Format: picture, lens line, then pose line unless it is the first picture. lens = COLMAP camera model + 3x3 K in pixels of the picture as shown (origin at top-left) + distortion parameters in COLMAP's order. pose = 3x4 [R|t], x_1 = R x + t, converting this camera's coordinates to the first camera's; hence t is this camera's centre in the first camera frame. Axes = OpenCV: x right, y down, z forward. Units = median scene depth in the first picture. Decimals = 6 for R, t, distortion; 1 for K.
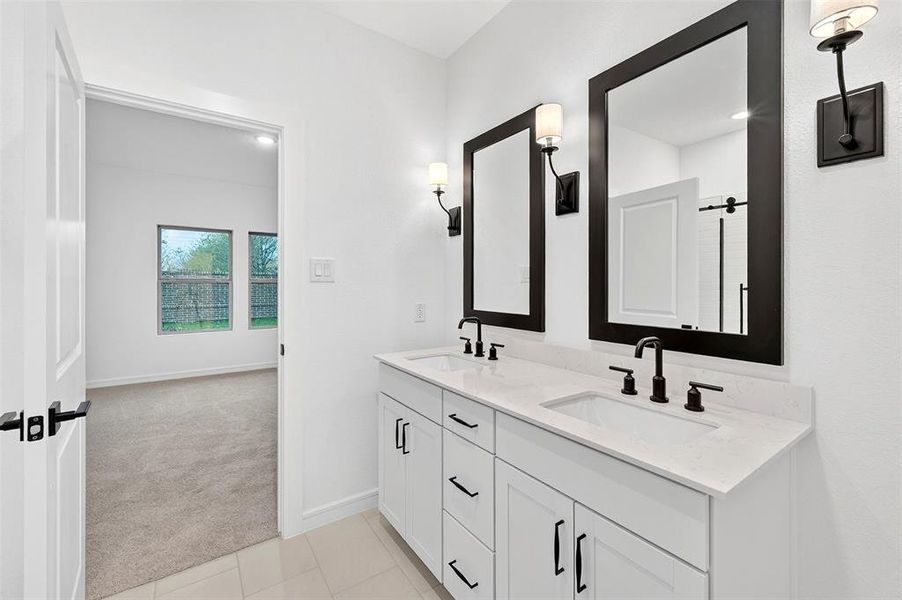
lens RADIAL K [[365.8, 0, 448.4], [0, 365.8, 295.5], [0, 0, 1]] dist [0.002478, -0.002296]
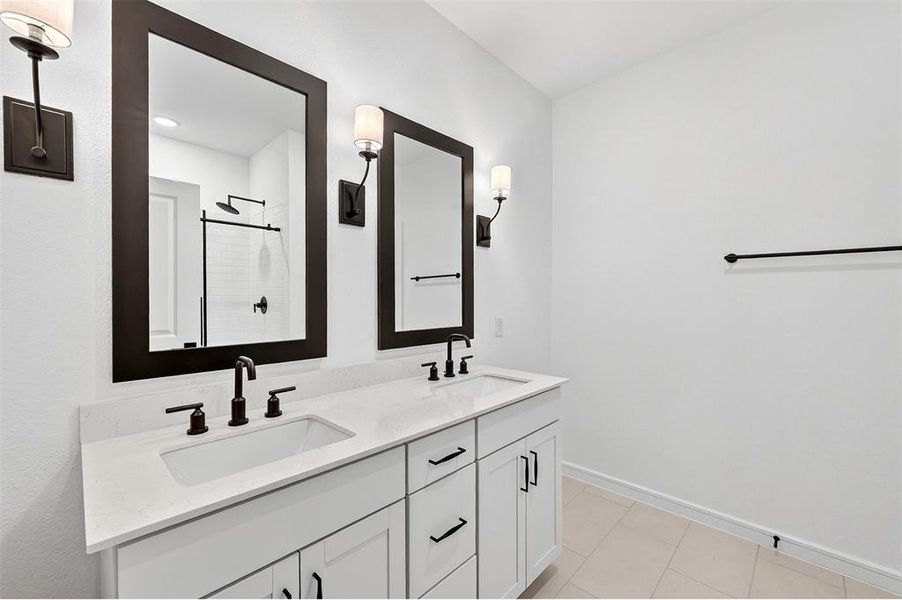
lens RADIAL K [[365.8, 0, 448.2], [0, 365.8, 299.1], [0, 0, 1]] dist [0.002478, -0.002296]
pose [[-0.222585, 0.006002, 0.974895, -0.574487], [0.025423, 0.999677, -0.000350, -0.020846], [-0.974582, 0.024707, -0.222665, 0.840355]]
